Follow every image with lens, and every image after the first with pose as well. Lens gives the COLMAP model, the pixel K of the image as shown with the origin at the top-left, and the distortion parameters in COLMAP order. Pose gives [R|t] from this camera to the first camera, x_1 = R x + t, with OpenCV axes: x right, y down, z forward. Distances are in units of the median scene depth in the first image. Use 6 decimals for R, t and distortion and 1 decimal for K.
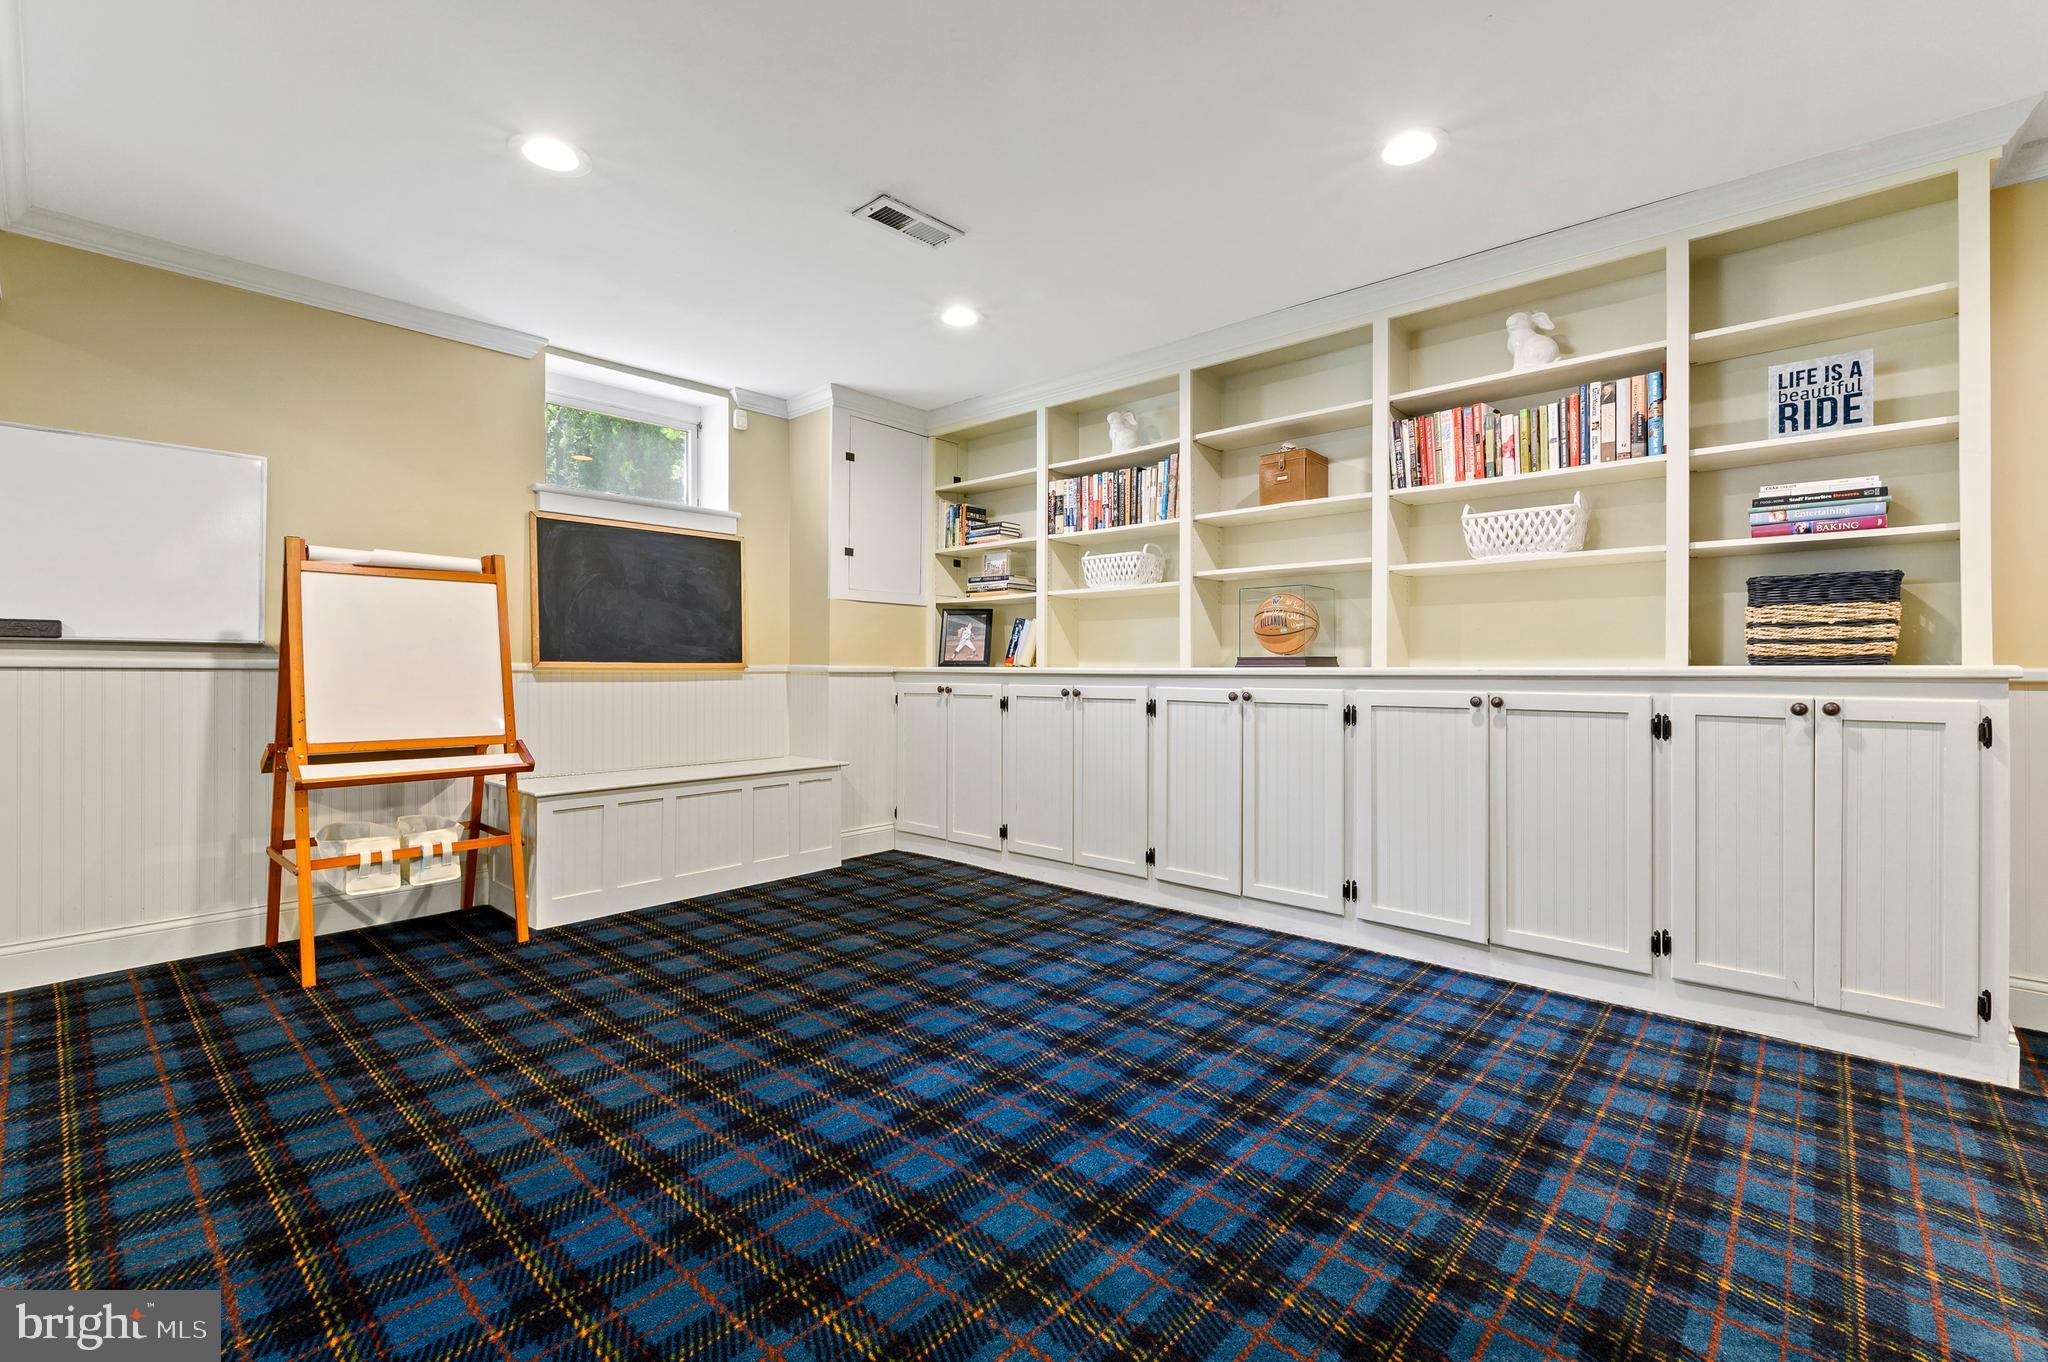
lens RADIAL K [[891.3, 0, 1027.7], [0, 891.3, 676.3], [0, 0, 1]] dist [0.007702, -0.000197]
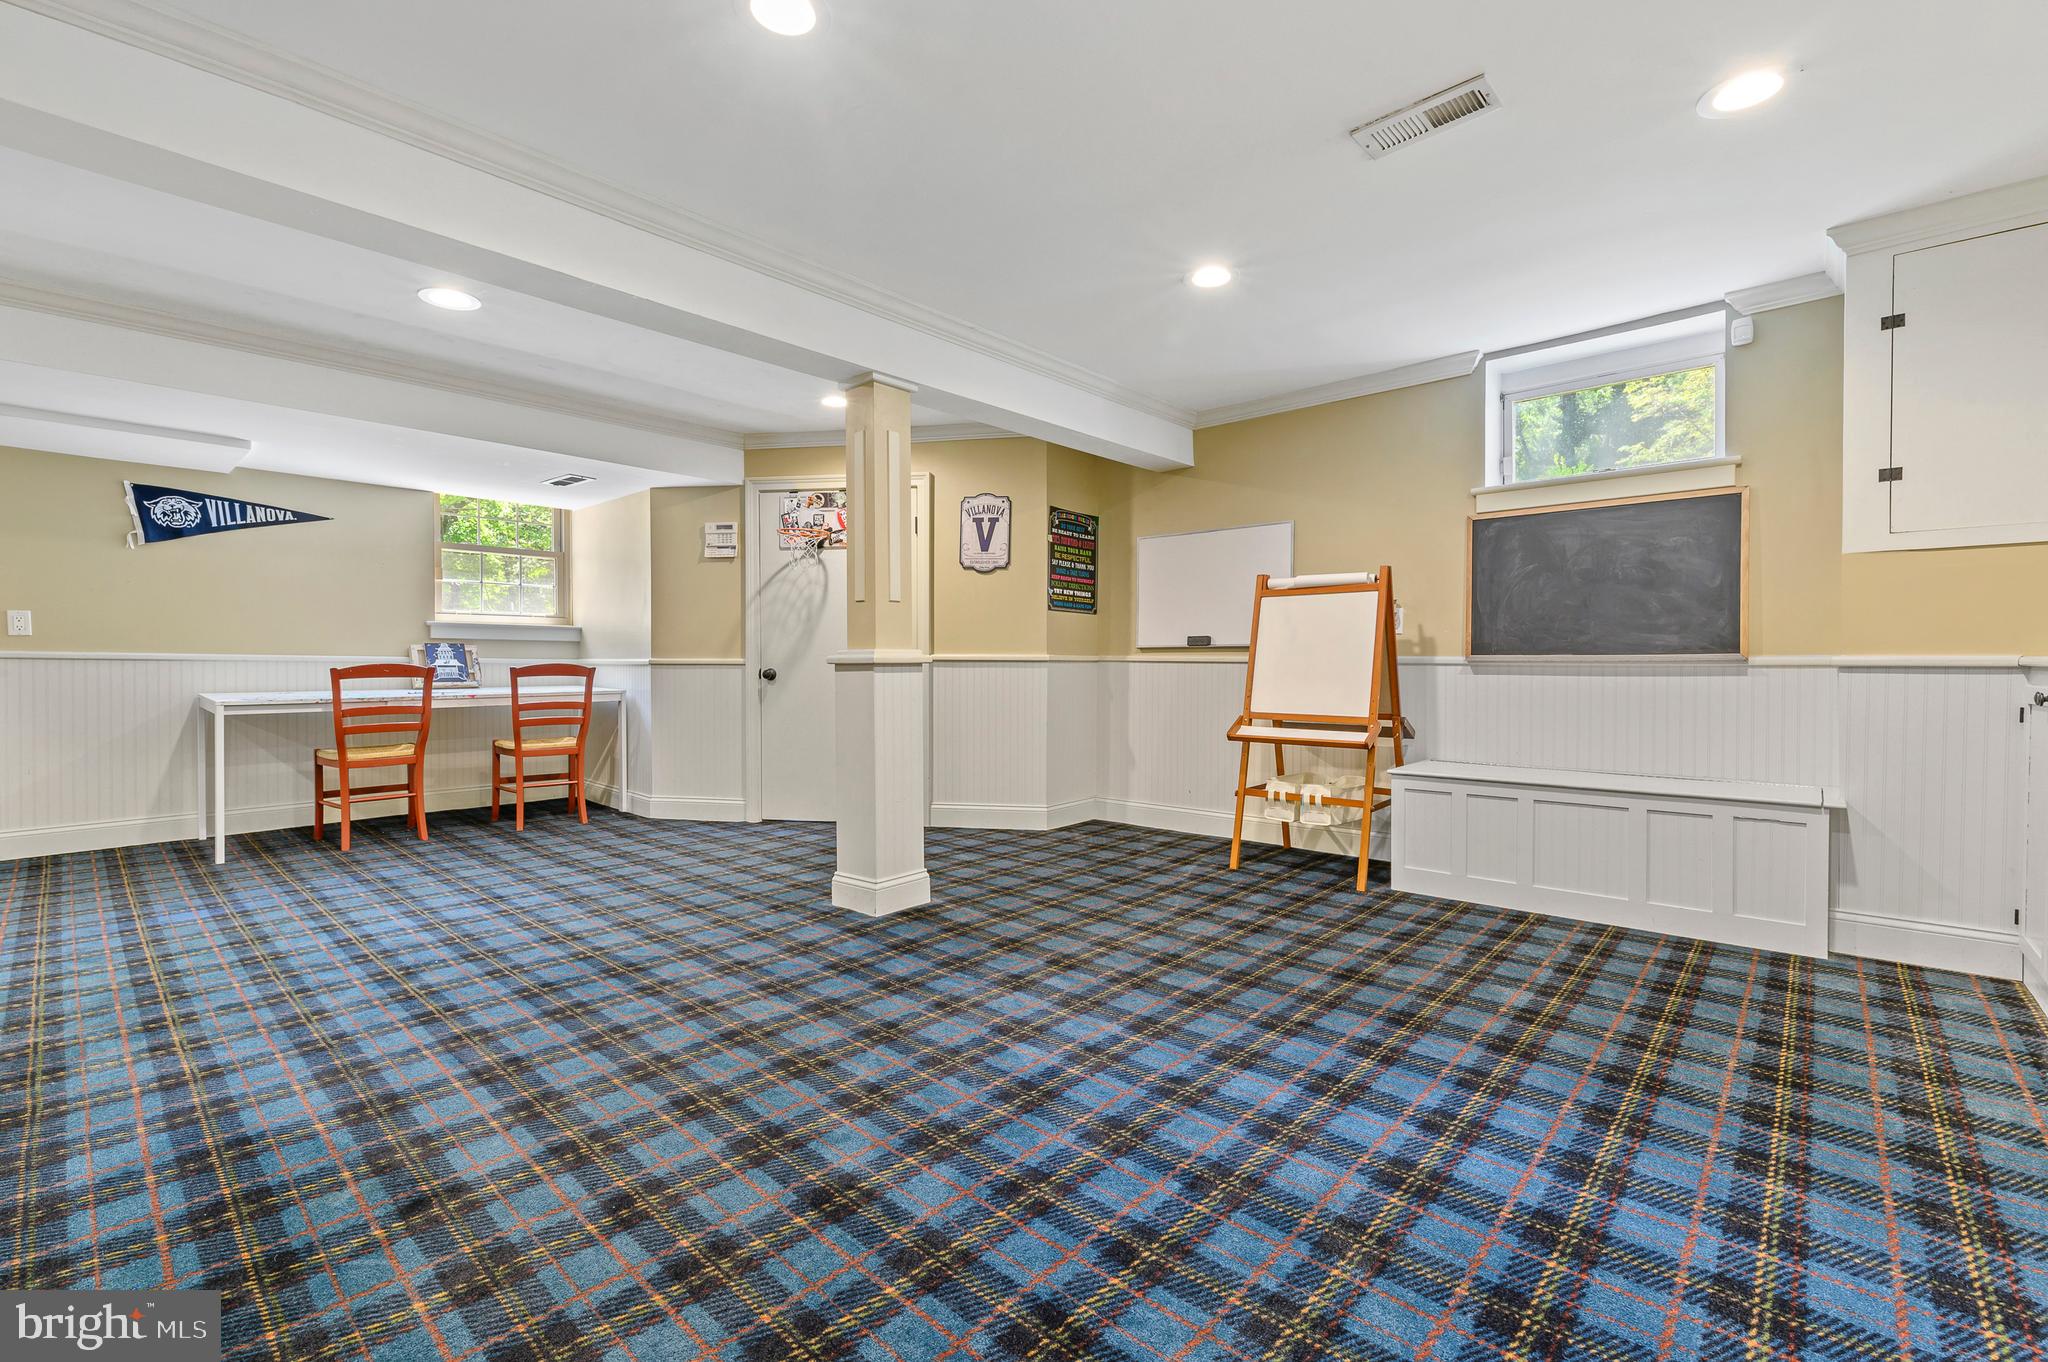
lens RADIAL K [[891.3, 0, 1030.0], [0, 891.3, 673.9], [0, 0, 1]] dist [0.007702, -0.000197]
pose [[-0.010709, 0.010752, -0.999885, 0.565006], [-0.007755, 0.999911, 0.010836, -0.001385], [0.999913, 0.007870, -0.010625, 0.516580]]
